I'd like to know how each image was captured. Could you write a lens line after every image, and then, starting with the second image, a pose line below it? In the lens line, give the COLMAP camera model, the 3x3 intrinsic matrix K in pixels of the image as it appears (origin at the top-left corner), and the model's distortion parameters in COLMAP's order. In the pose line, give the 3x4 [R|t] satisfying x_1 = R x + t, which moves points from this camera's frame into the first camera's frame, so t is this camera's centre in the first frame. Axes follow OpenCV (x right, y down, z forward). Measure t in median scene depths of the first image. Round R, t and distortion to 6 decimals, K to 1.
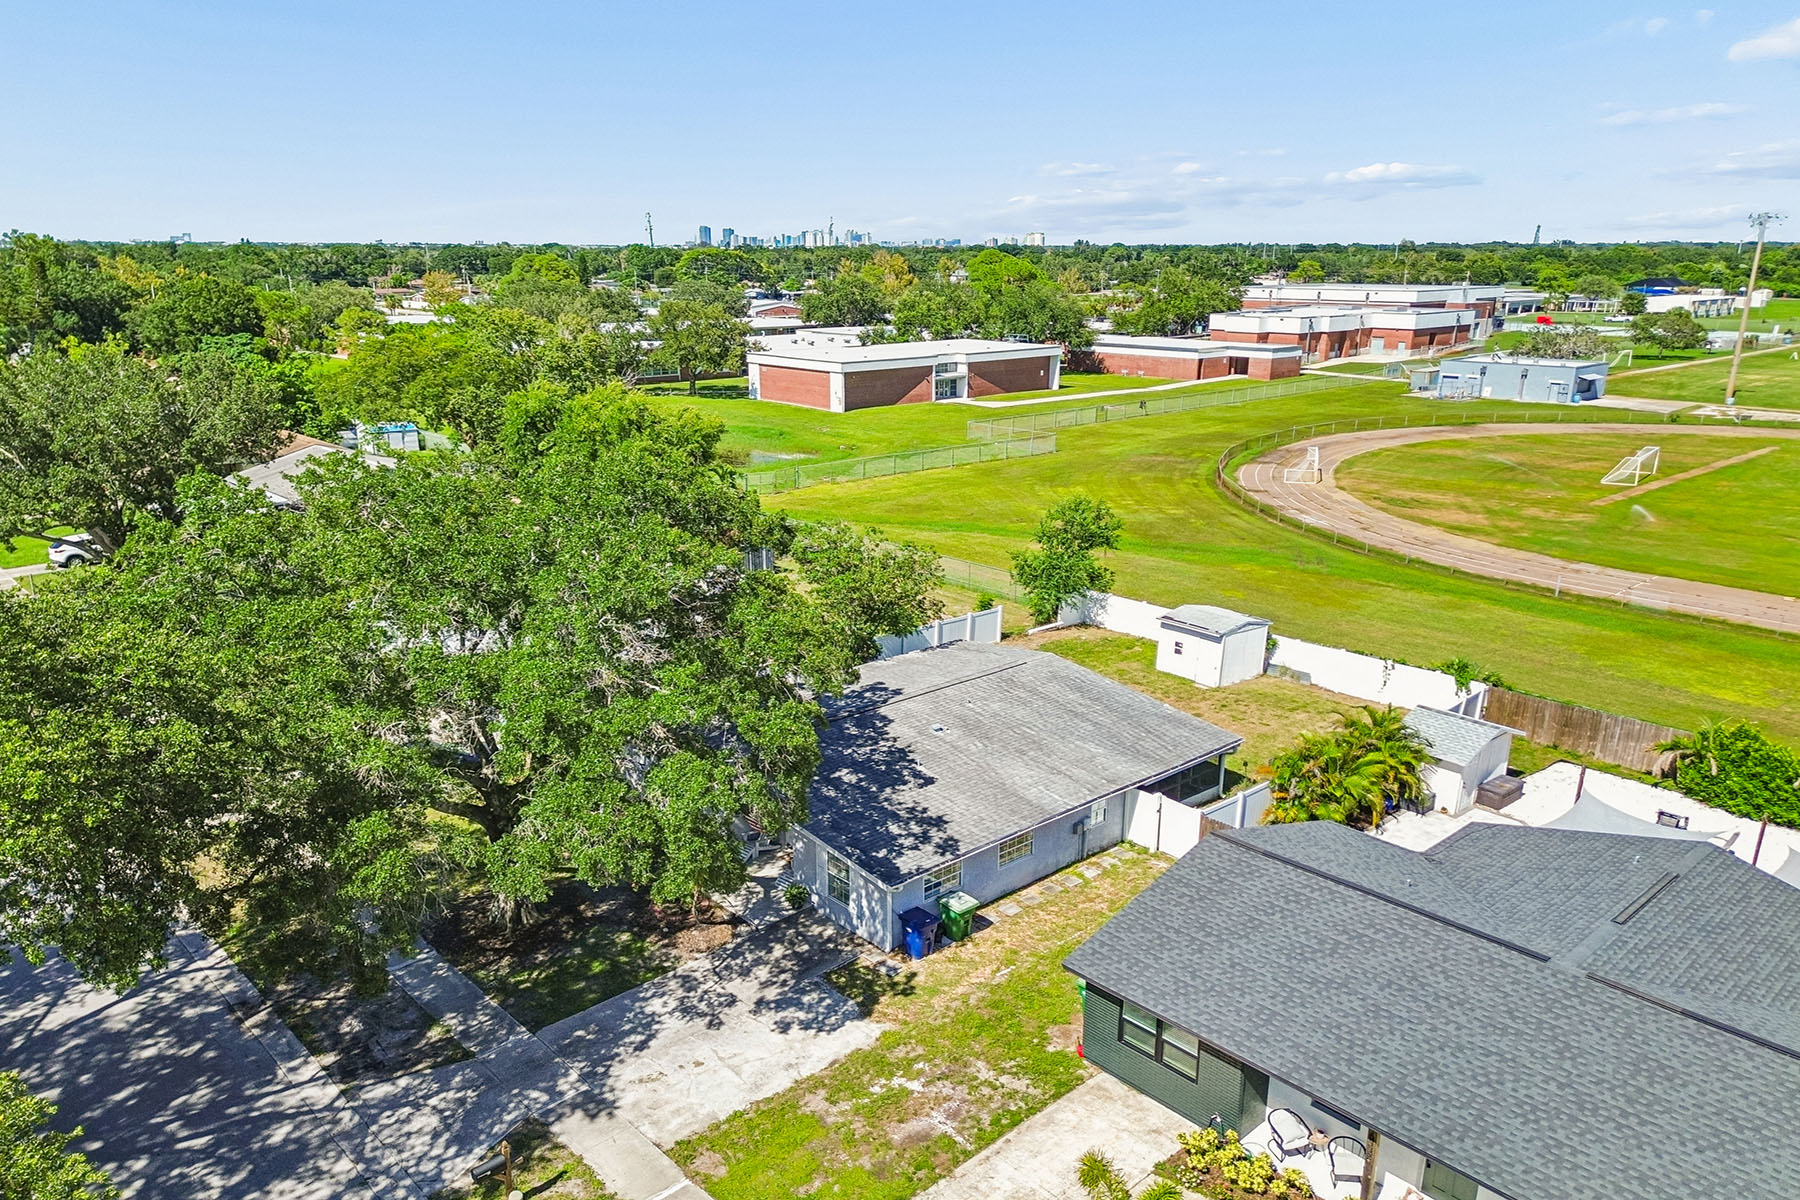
lens RADIAL K [[1256.6, 0, 877.3], [0, 1256.6, 603.4], [0, 0, 1]] dist [0.057310, -0.043820]
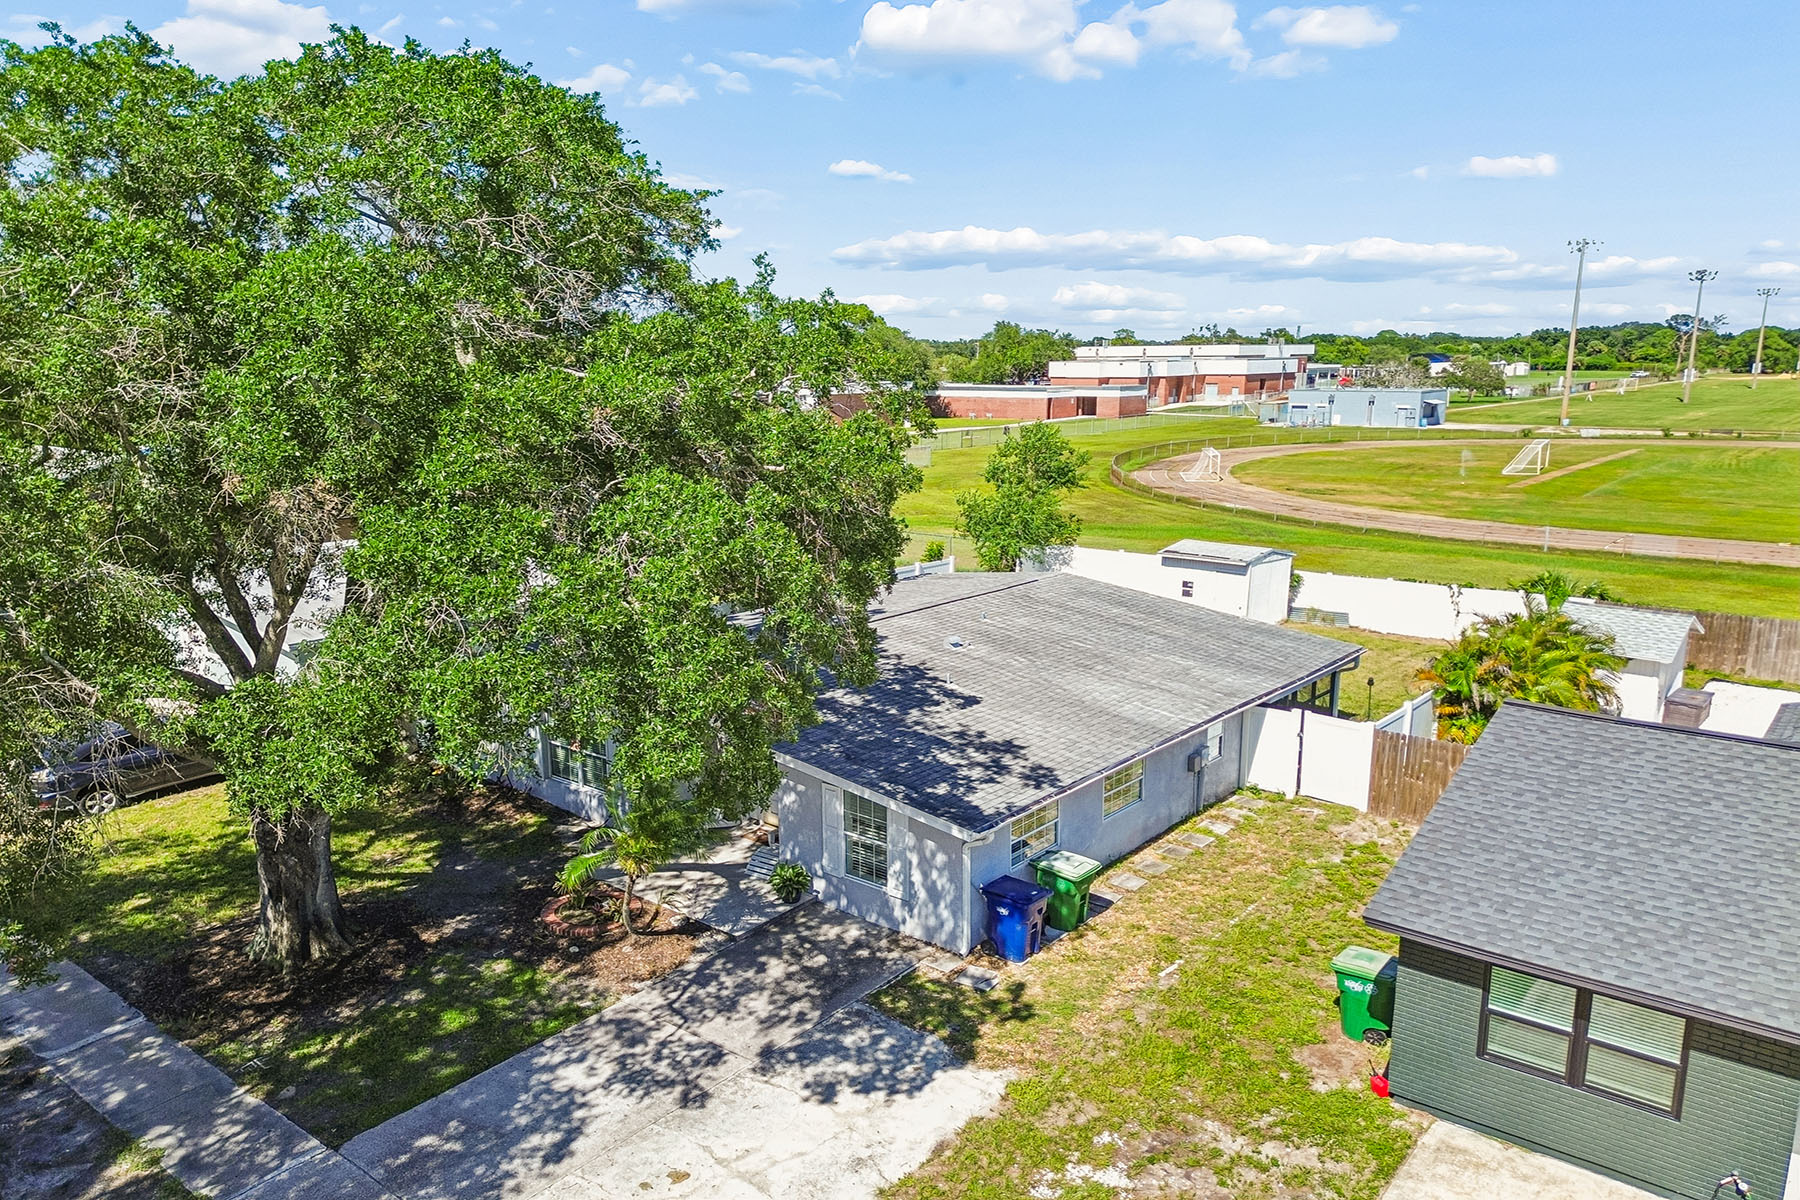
lens RADIAL K [[1264.0, 0, 873.7], [0, 1264.0, 596.2], [0, 0, 1]] dist [0.061153, -0.051485]
pose [[0.989792, -0.035246, 0.138089, -0.108735], [0.045898, 0.996147, -0.074731, 0.150954], [-0.134923, 0.080306, 0.987596, 0.403636]]
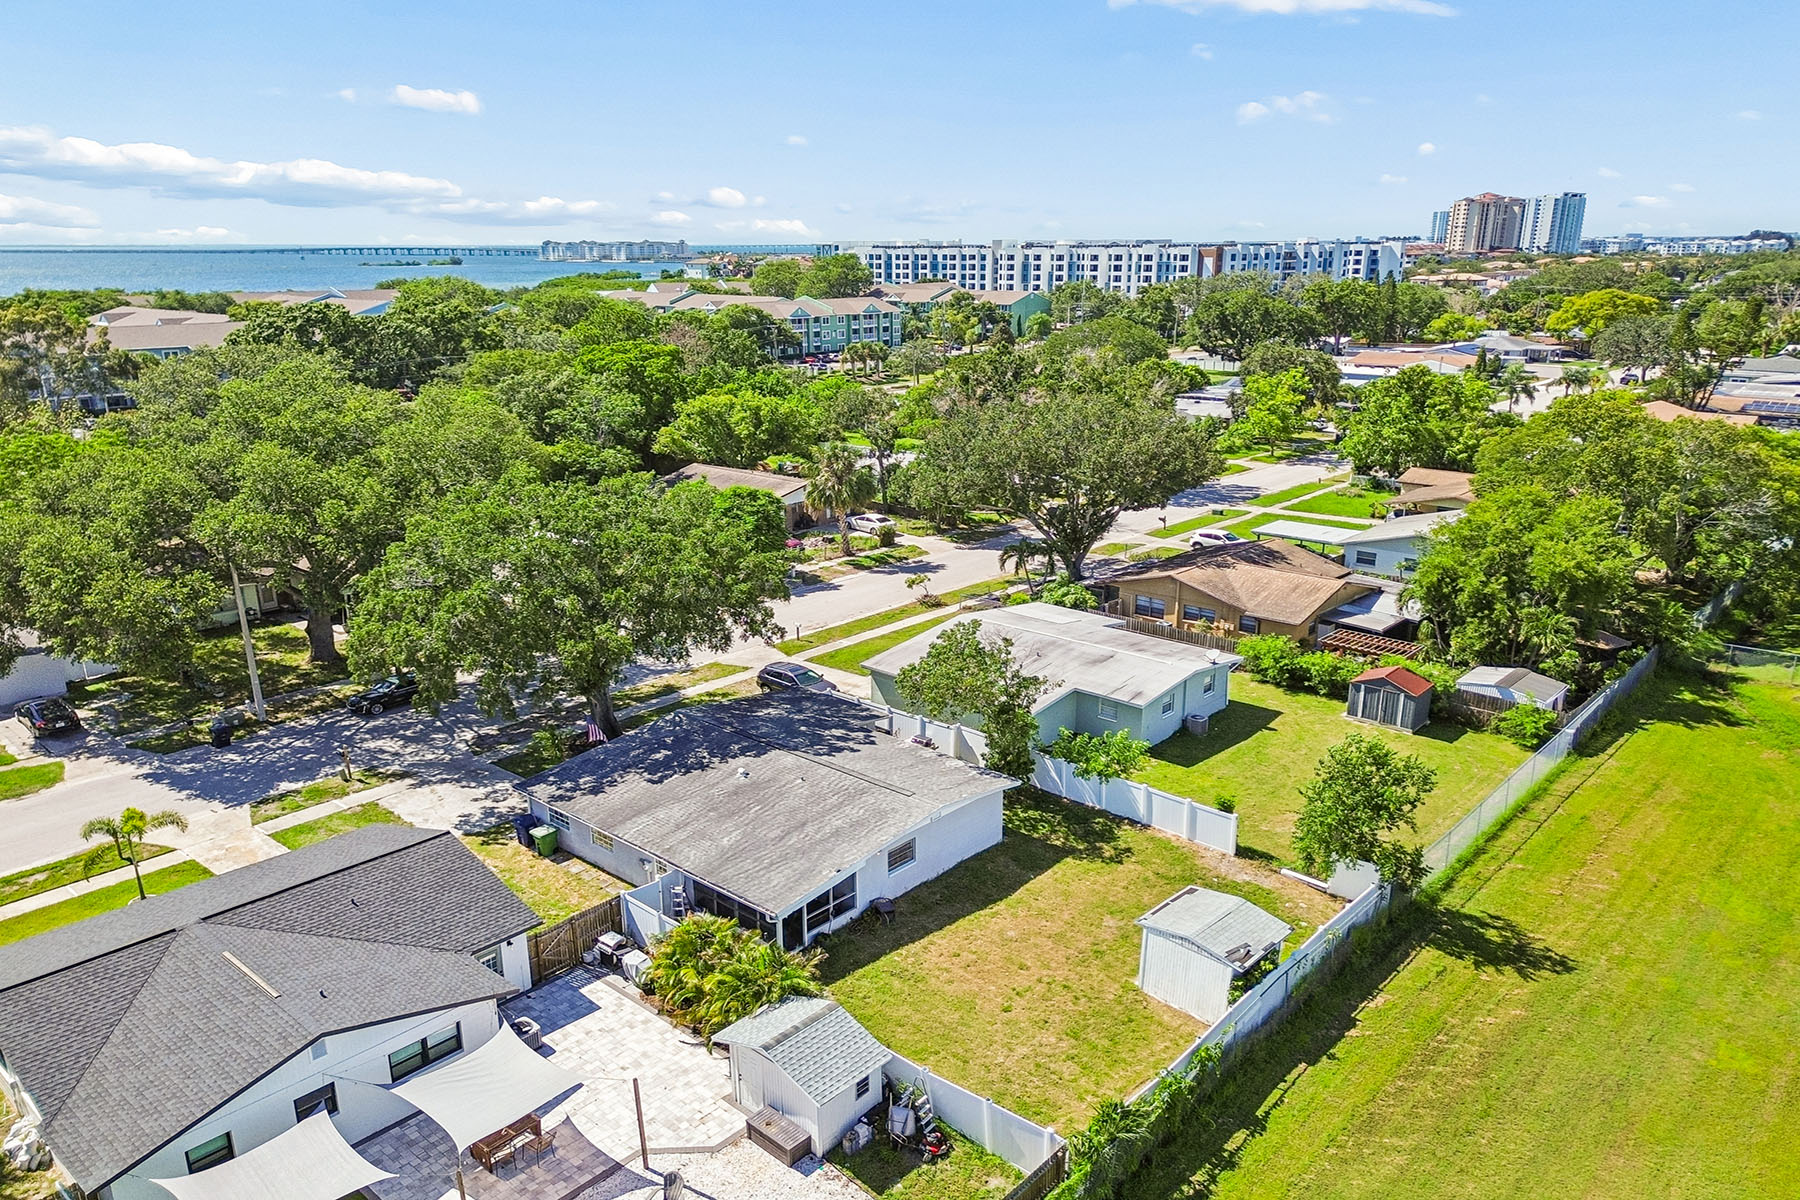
lens RADIAL K [[1305.2, 0, 899.9], [0, 1305.2, 603.4], [0, 0, 1]] dist [0.064709, -0.059949]
pose [[0.108312, 0.266154, -0.957826, 1.529490], [-0.251675, 0.939448, 0.232587, -0.482850], [0.961732, 0.215869, 0.168737, 1.094432]]
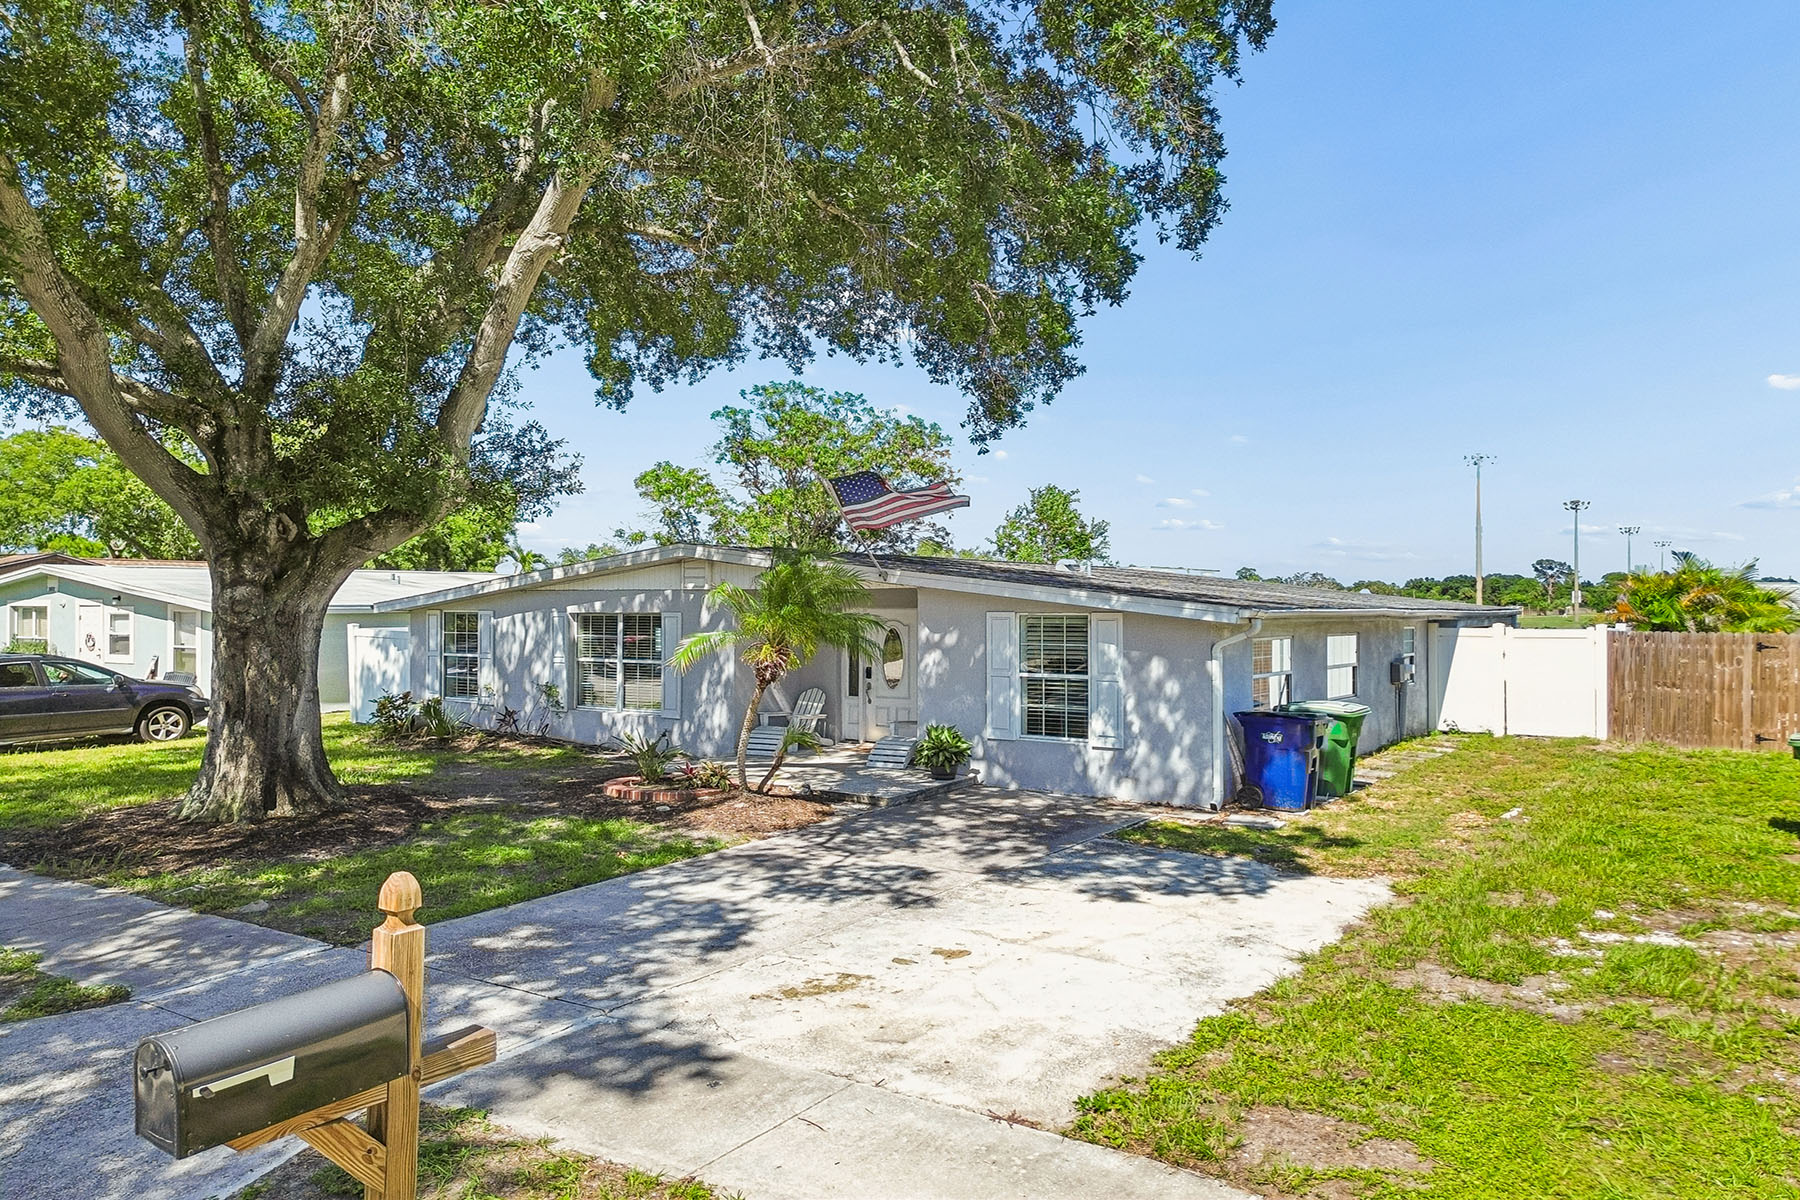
lens RADIAL K [[1256.6, 0, 877.3], [0, 1256.6, 603.4], [0, 0, 1]] dist [0.057310, -0.043820]
pose [[0.977114, -0.000648, 0.212716, -0.189460], [0.055650, 0.965946, -0.252687, 0.308554], [-0.205309, 0.258742, 0.943876, 0.604174]]
